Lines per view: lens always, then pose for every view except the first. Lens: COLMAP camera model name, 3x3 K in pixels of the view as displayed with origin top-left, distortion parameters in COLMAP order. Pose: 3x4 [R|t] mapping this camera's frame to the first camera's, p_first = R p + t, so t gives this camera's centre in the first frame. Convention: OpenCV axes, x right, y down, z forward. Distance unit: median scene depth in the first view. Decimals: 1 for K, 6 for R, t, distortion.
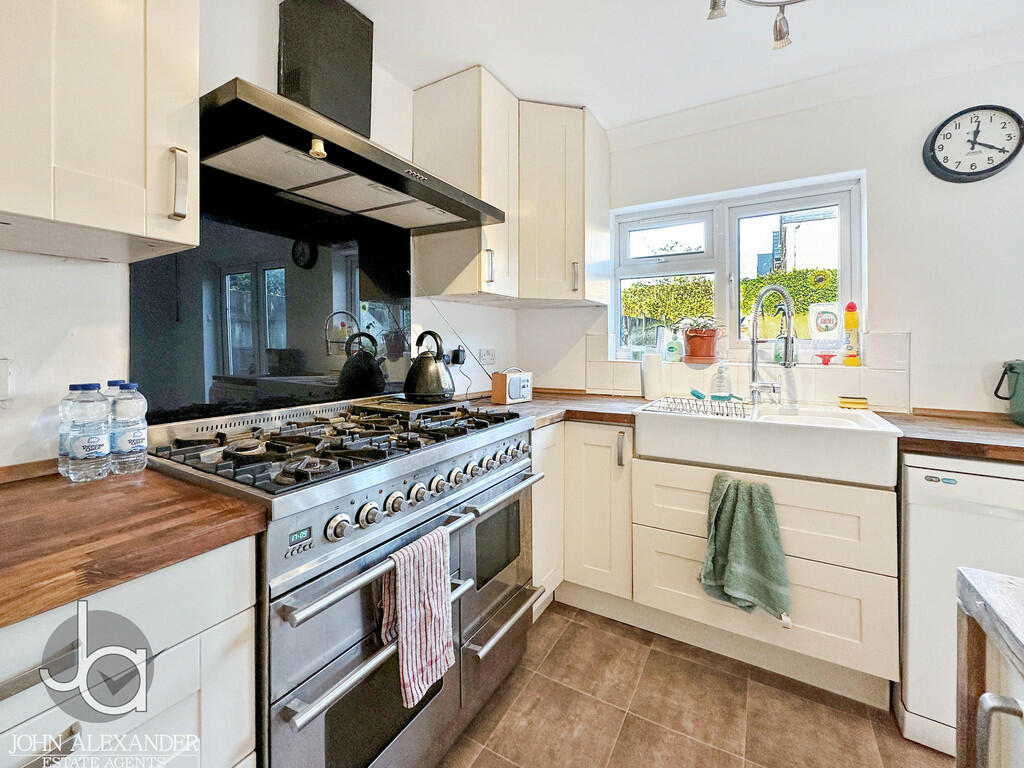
lens RADIAL K [[433.0, 0, 513.9], [0, 433.0, 336.8], [0, 0, 1]] dist [-0.001490, -0.000097]
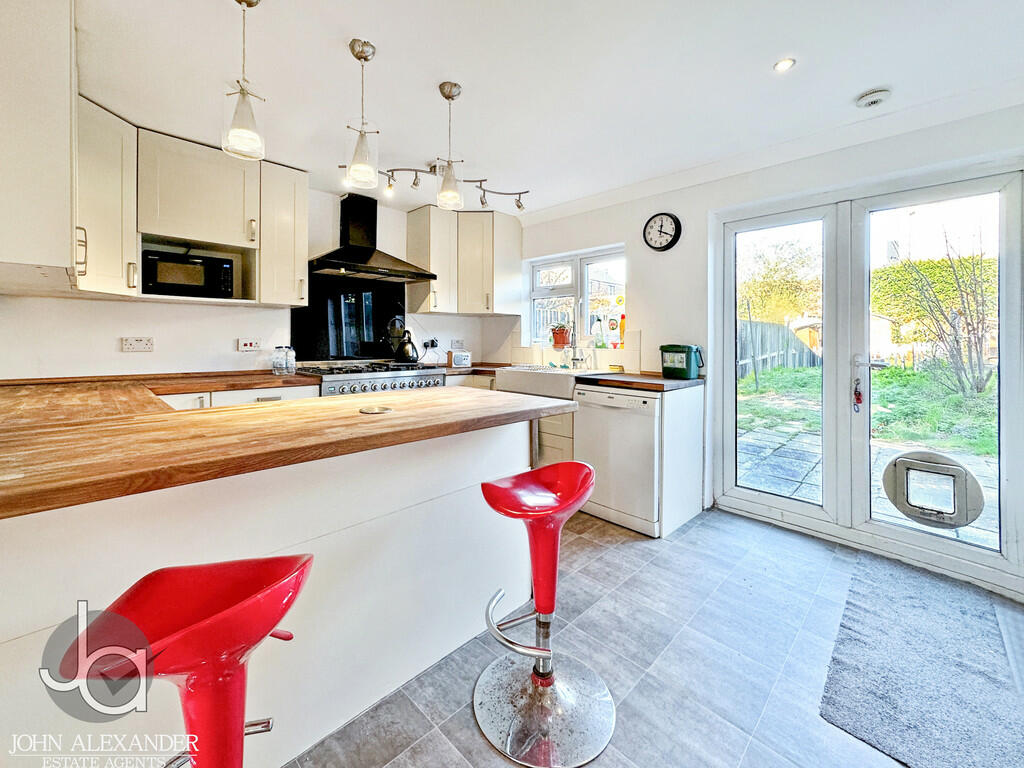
lens RADIAL K [[433.0, 0, 513.9], [0, 433.0, 336.8], [0, 0, 1]] dist [-0.001490, -0.000097]
pose [[0.966903, 0.002907, -0.255127, 0.902315], [-0.002902, 0.999996, 0.000399, 0.018370], [0.255127, 0.000354, 0.966907, -0.990827]]
